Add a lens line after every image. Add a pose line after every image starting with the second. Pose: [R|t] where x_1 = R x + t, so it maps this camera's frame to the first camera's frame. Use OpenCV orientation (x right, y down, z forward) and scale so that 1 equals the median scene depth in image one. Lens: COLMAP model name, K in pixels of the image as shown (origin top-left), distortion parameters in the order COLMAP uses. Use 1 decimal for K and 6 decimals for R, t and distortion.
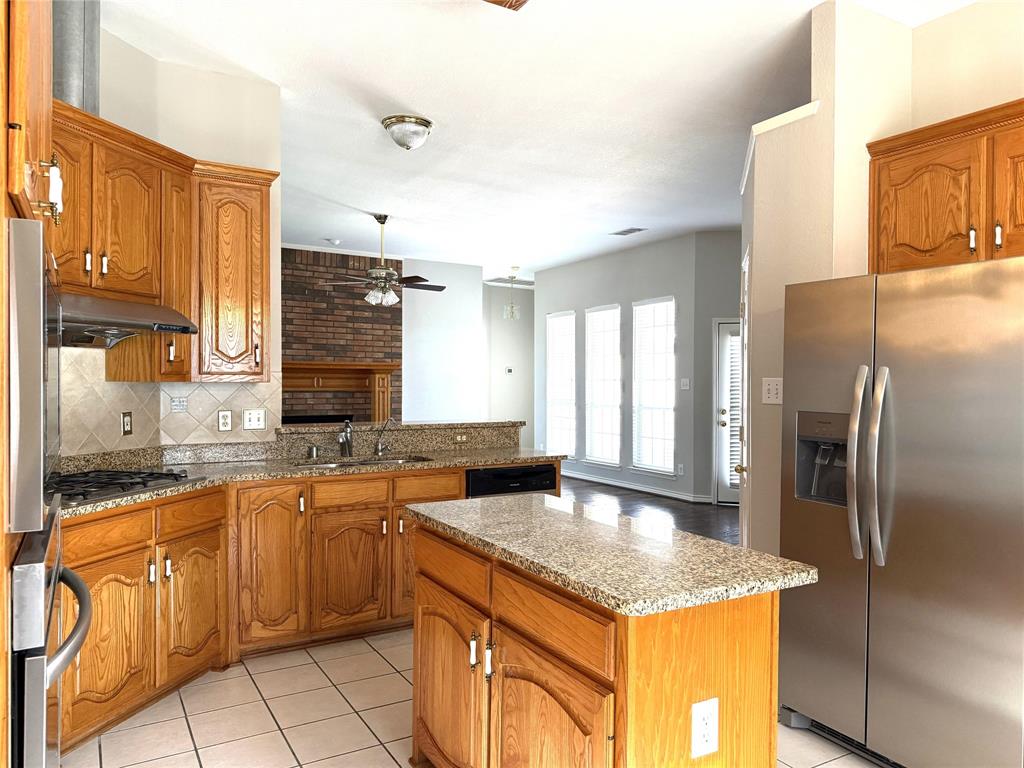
lens RADIAL K [[719.4, 0, 524.9], [0, 719.4, 383.7], [0, 0, 1]] dist [0.197380, -0.321299]
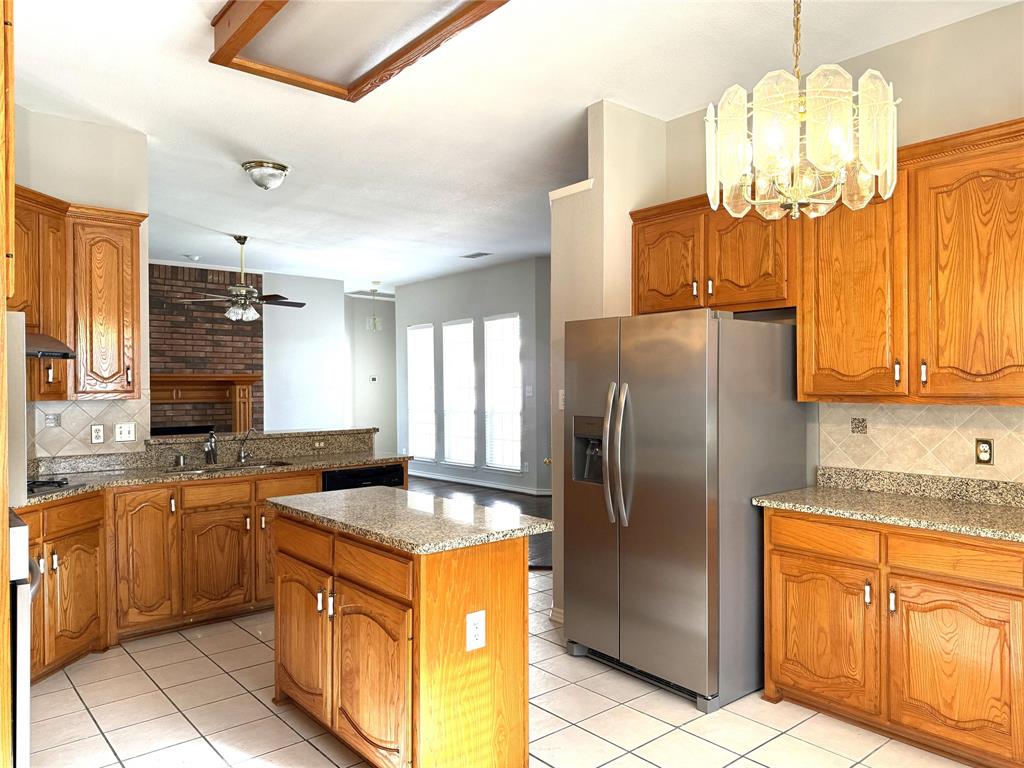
lens RADIAL K [[726.4, 0, 512.0], [0, 726.4, 384.8], [0, 0, 1]] dist [0.129817, -0.175792]
pose [[0.987676, -0.013144, 0.155960, 0.039483], [0.013843, 0.999898, -0.003400, -0.012309], [-0.155899, 0.005517, 0.987758, -0.217420]]
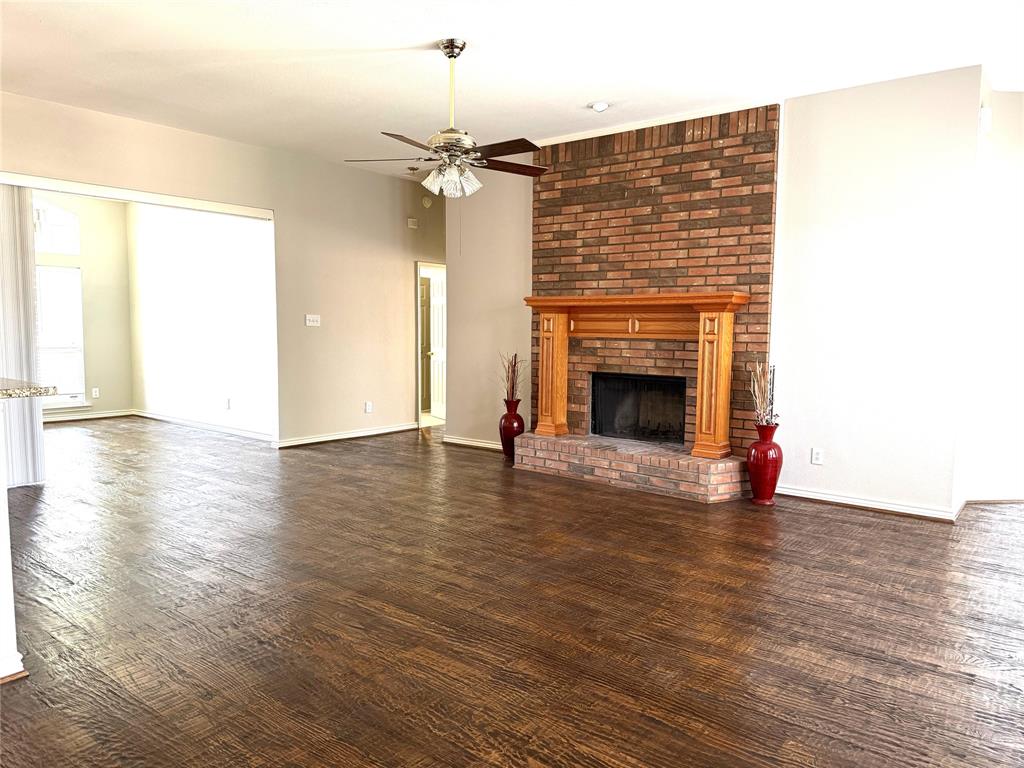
lens RADIAL K [[726.4, 0, 512.0], [0, 726.4, 384.8], [0, 0, 1]] dist [0.129817, -0.175792]
pose [[0.349256, 0.074109, -0.934092, 0.756387], [-0.009465, 0.997096, 0.075569, 0.005734], [0.936980, -0.017552, 0.348943, 1.532462]]
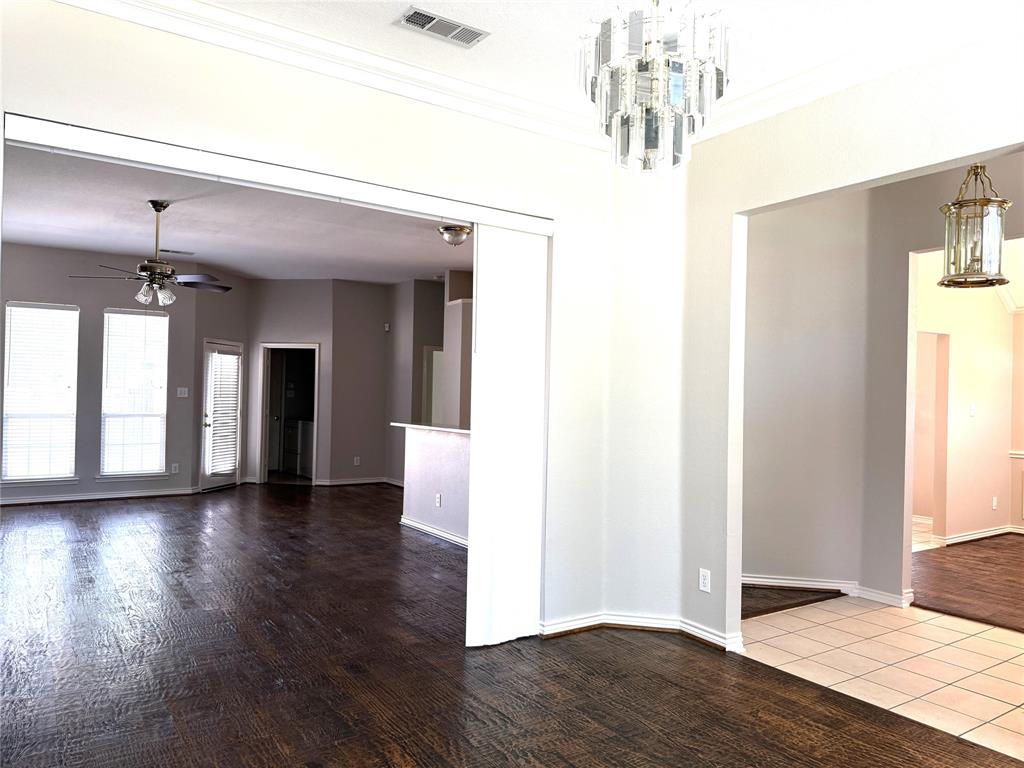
lens RADIAL K [[726.4, 0, 512.0], [0, 726.4, 384.8], [0, 0, 1]] dist [0.129817, -0.175792]
pose [[-0.060123, 0.003335, 0.998185, -2.027735], [-0.015984, 0.999863, -0.004303, -0.030957], [-0.998063, -0.016213, -0.060062, 1.168164]]
